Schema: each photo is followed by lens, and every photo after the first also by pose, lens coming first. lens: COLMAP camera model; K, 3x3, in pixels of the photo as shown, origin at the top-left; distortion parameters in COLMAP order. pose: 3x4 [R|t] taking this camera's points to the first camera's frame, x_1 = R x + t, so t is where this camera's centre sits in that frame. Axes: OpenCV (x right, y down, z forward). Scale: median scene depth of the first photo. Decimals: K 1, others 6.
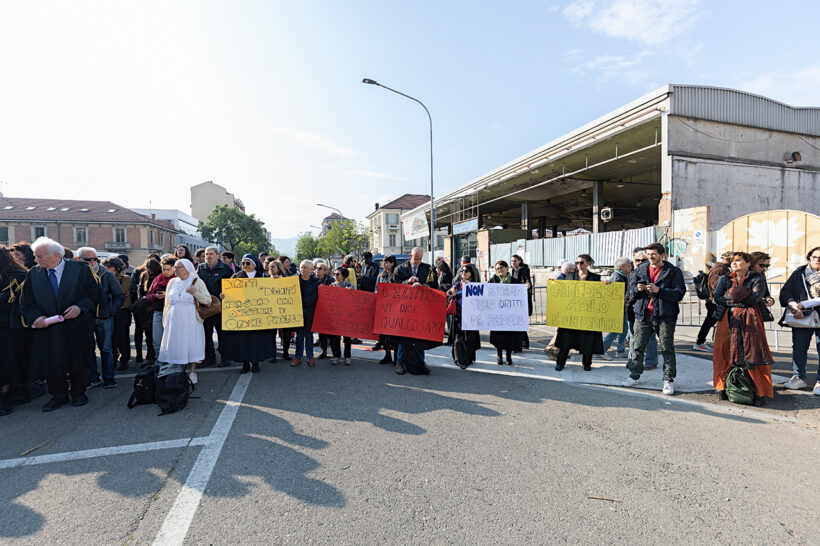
lens RADIAL K [[368.9, 0, 412.8], [0, 368.9, 274.5], [0, 0, 1]] dist [0.009794, -0.001694]
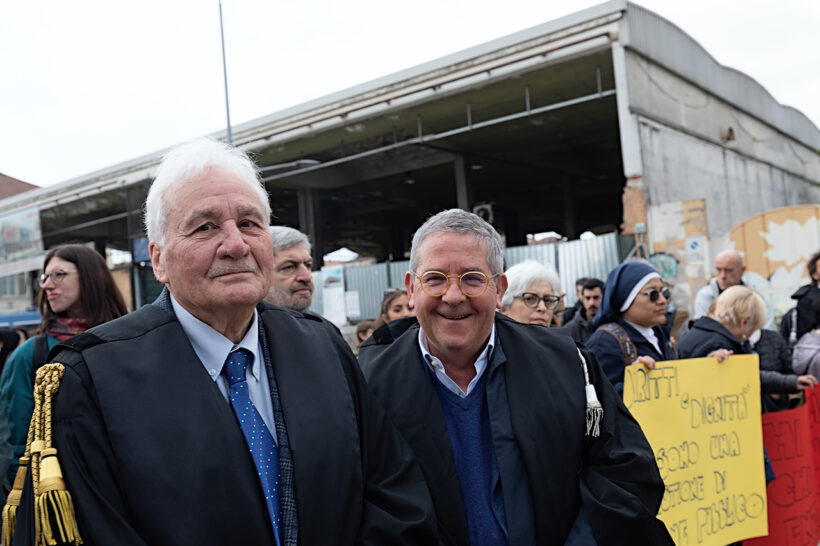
lens RADIAL K [[775.8, 0, 405.4], [0, 775.8, 274.5], [0, 0, 1]] dist [0.010353, 0.000000]
pose [[0.829351, -0.025250, 0.558157, -0.199017], [0.080453, 0.993965, -0.074577, -0.002785], [-0.552906, 0.106756, 0.826377, 0.134424]]
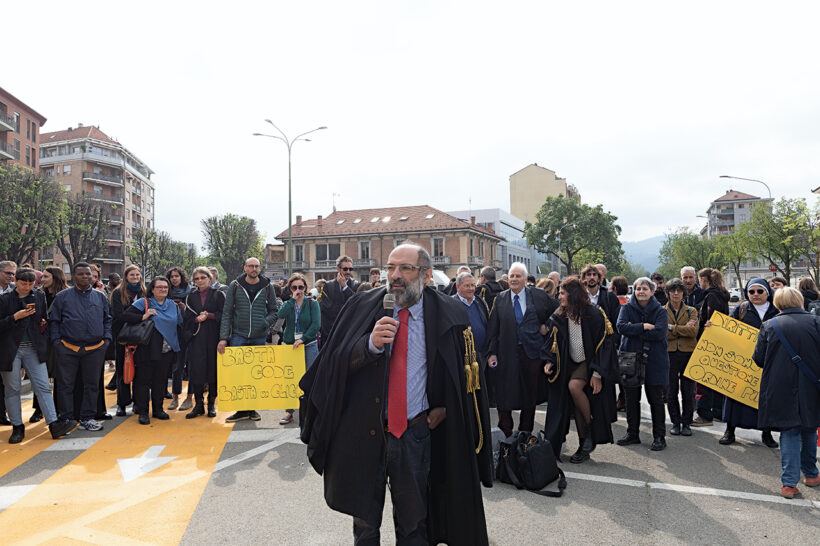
lens RADIAL K [[597.5, 0, 410.5], [0, 597.5, 273.9], [0, 0, 1]] dist [0.000058, 0.001717]
pose [[0.769937, -0.016882, -0.637897, -0.081235], [-0.010598, 0.999174, -0.039234, -0.002098], [0.638032, 0.036968, 0.769122, 0.011731]]
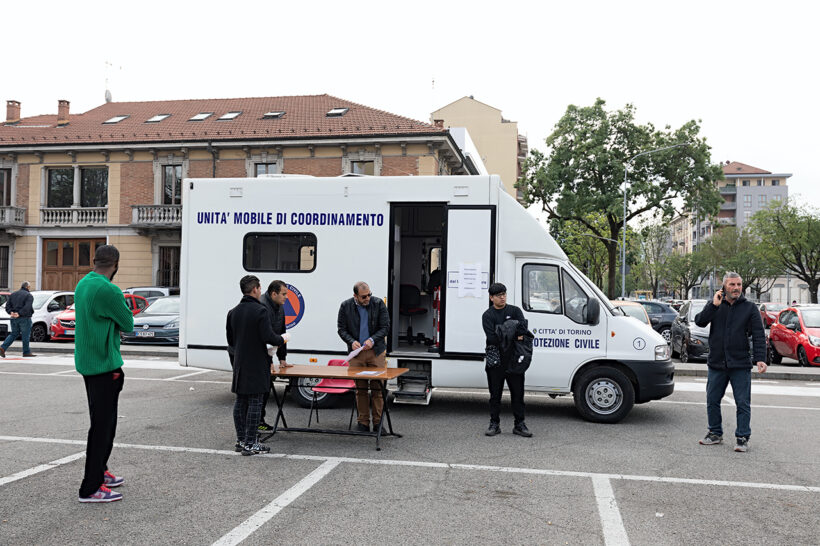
lens RADIAL K [[722.8, 0, 408.5], [0, 722.8, 273.1], [0, 0, 1]] dist [-0.040490, -0.019244]
pose [[0.887425, 0.007662, -0.460888, -0.993598], [-0.031860, 0.998490, -0.044746, -0.009448], [0.459849, 0.054392, 0.886330, 1.019602]]
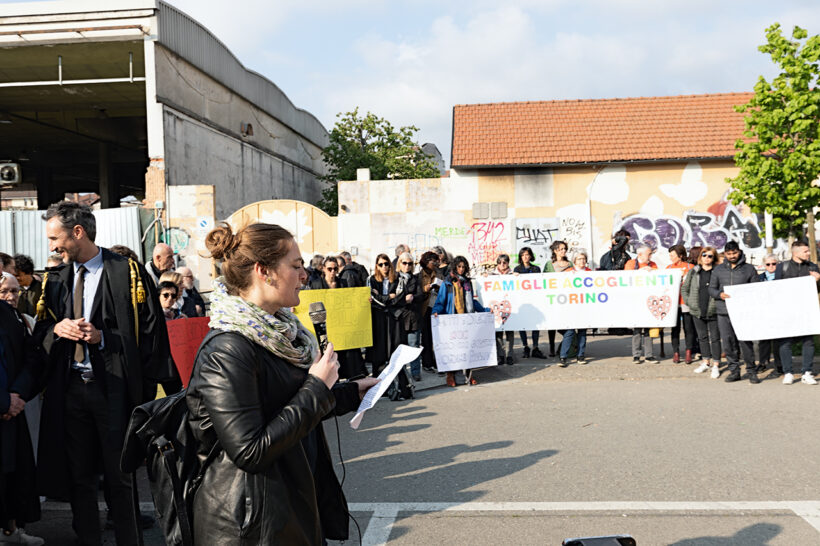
lens RADIAL K [[755.9, 0, 406.8], [0, 755.9, 266.3], [0, 0, 1]] dist [0.010223, 0.000000]
pose [[0.394684, -0.013501, 0.918718, -0.252104], [0.039225, 0.999228, -0.002167, -0.004796], [-0.917979, 0.036892, 0.394909, 0.042366]]
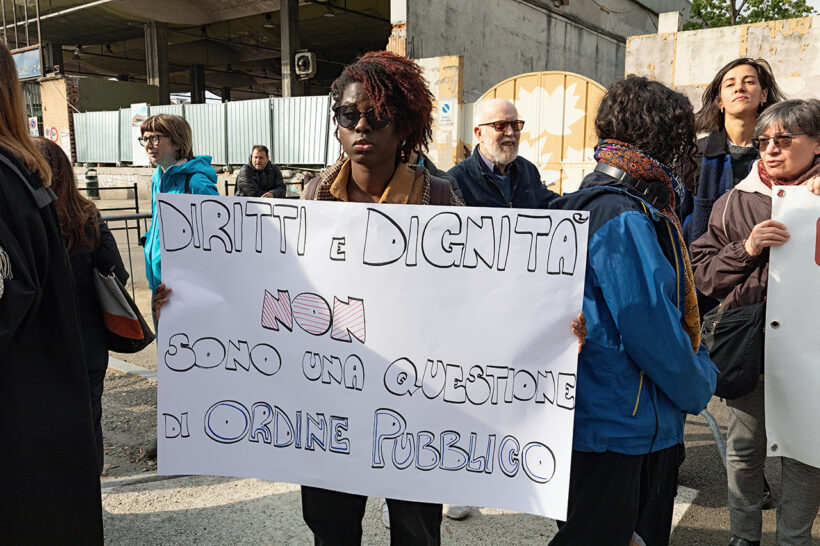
lens RADIAL K [[655.0, 0, 409.9], [0, 655.0, 277.9], [0, 0, 1]] dist [0.001191, 0.001914]
pose [[0.817565, -0.081077, 0.570099, 0.093731], [-0.002735, 0.989480, 0.144641, 0.000123], [-0.575829, -0.119813, 0.808743, 0.132508]]
